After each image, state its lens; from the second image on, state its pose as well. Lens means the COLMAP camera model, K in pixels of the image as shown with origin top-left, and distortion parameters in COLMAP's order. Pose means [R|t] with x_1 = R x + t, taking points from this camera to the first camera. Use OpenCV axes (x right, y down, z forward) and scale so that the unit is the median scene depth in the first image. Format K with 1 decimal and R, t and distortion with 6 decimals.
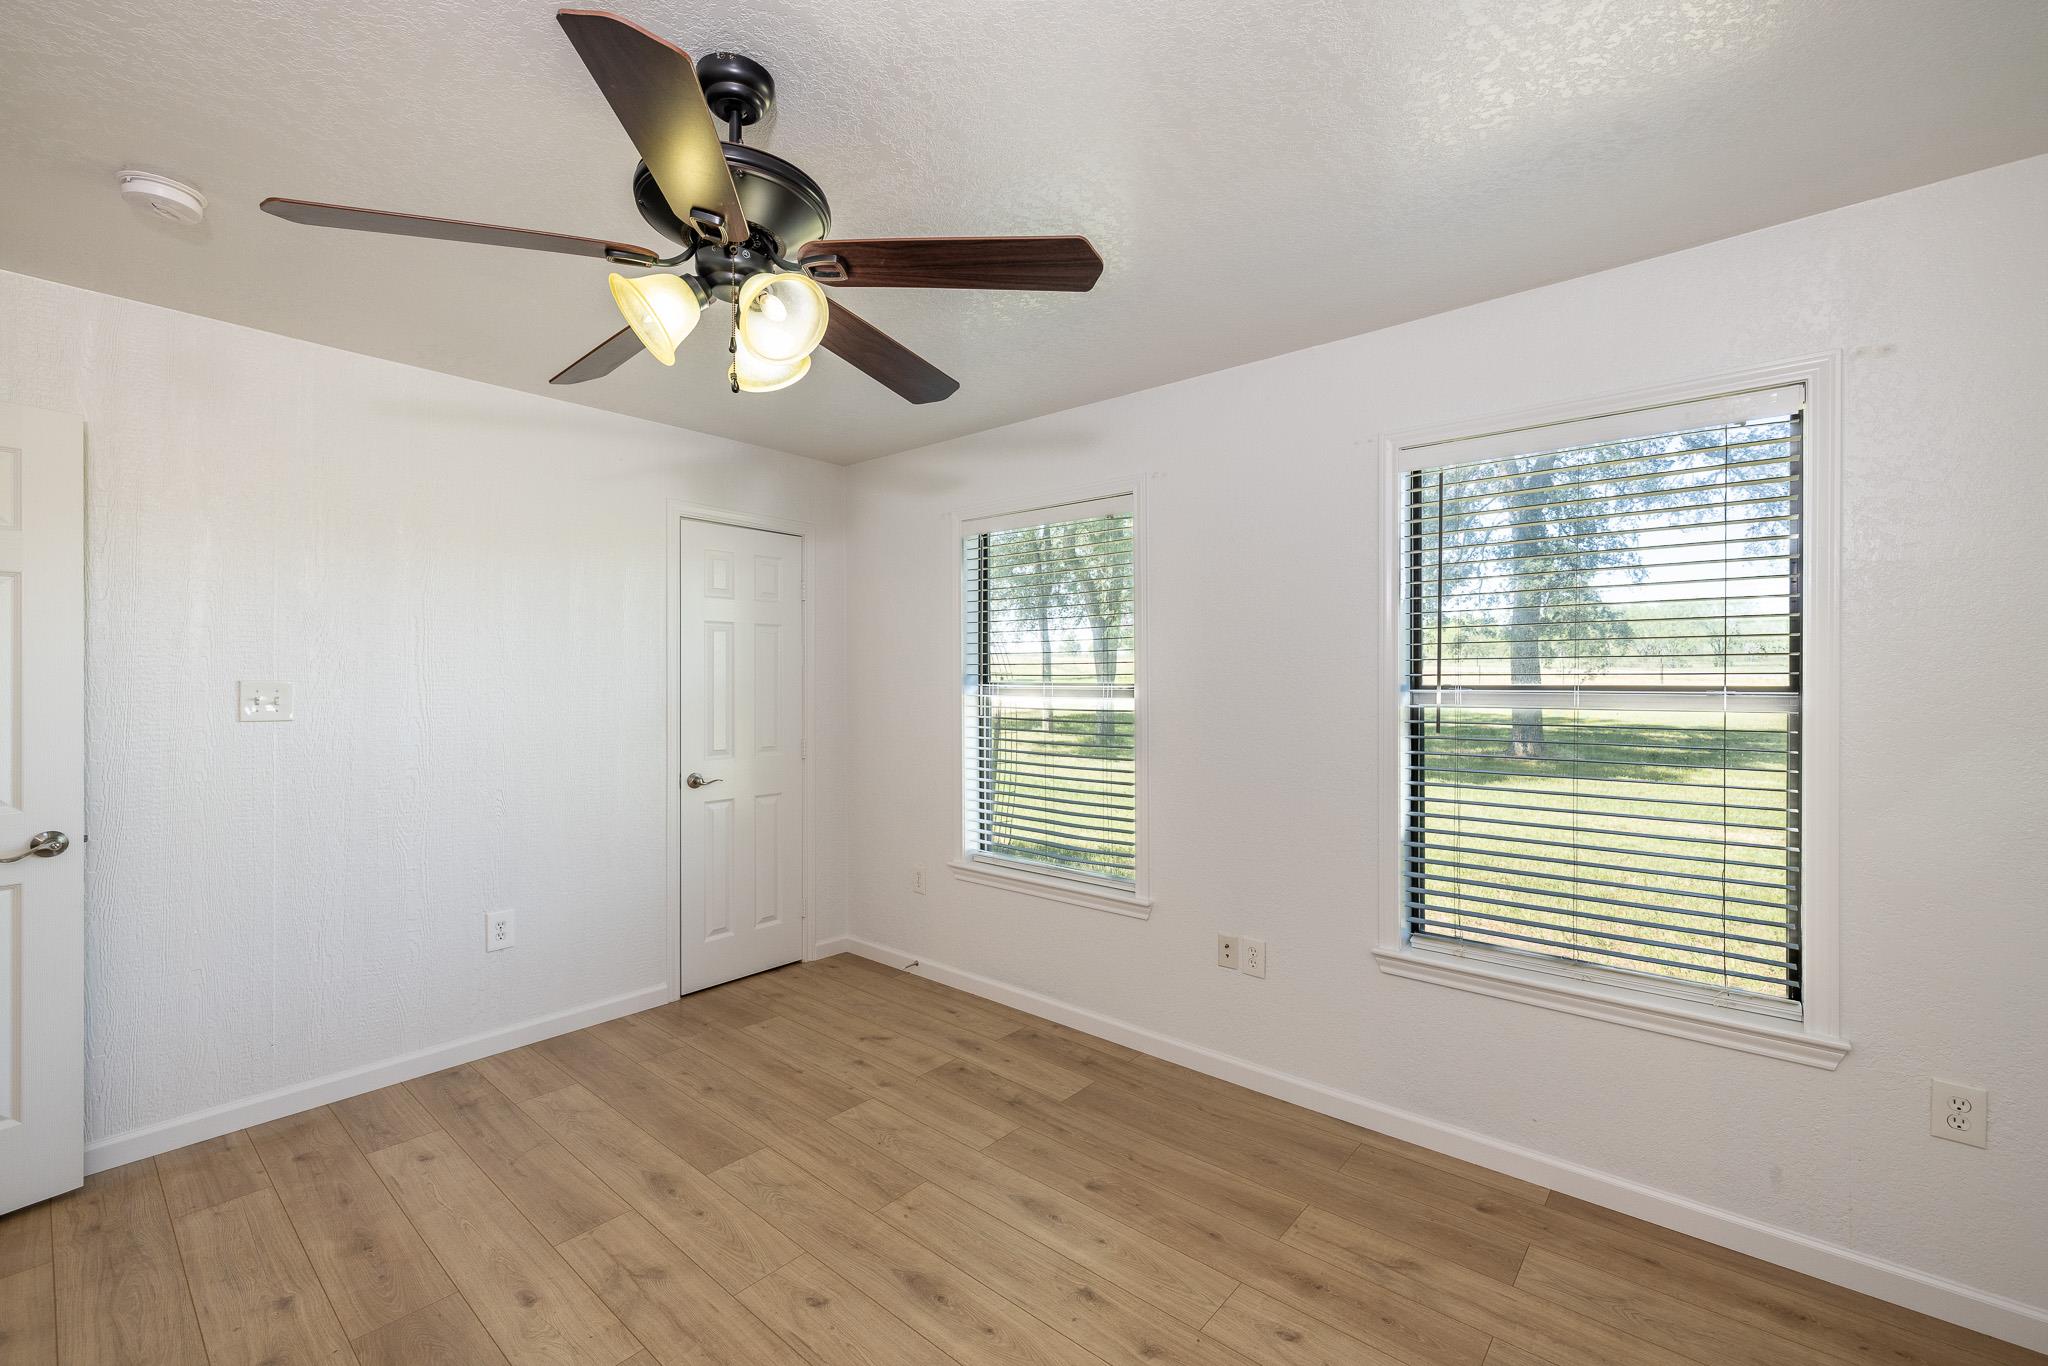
lens RADIAL K [[853.6, 0, 1025.9], [0, 853.6, 673.2], [0, 0, 1]] dist [-0.001057, -0.000135]
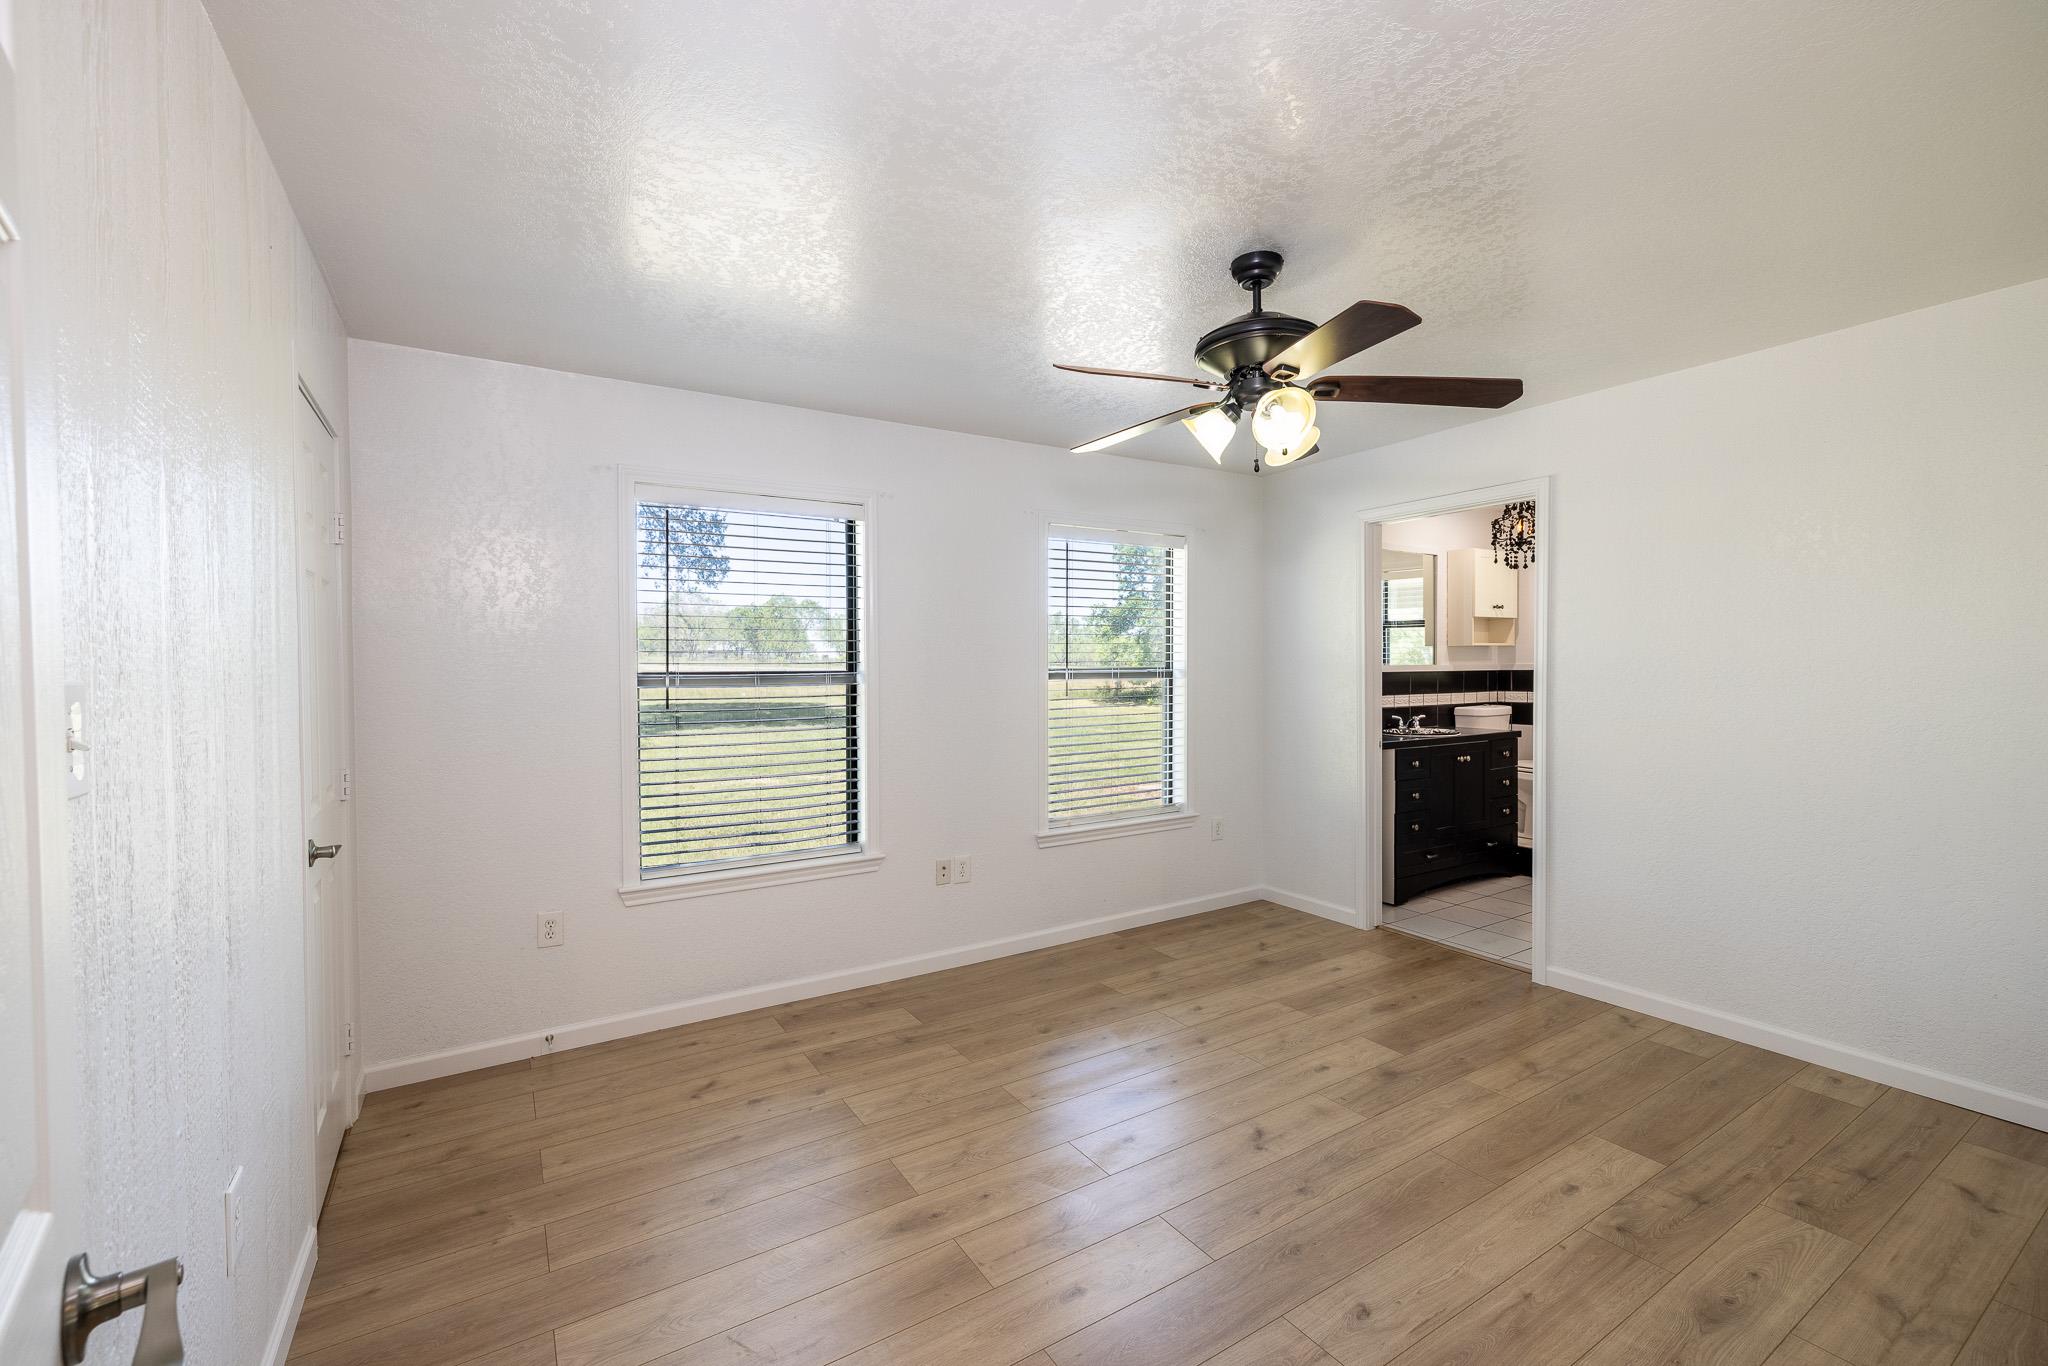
lens RADIAL K [[853.6, 0, 1025.9], [0, 853.6, 673.2], [0, 0, 1]] dist [-0.001057, -0.000135]
pose [[0.297629, -0.012011, 0.954606, -0.970825], [0.001163, 0.999925, 0.012219, 0.002846], [-0.954681, -0.002527, 0.297621, 0.481701]]
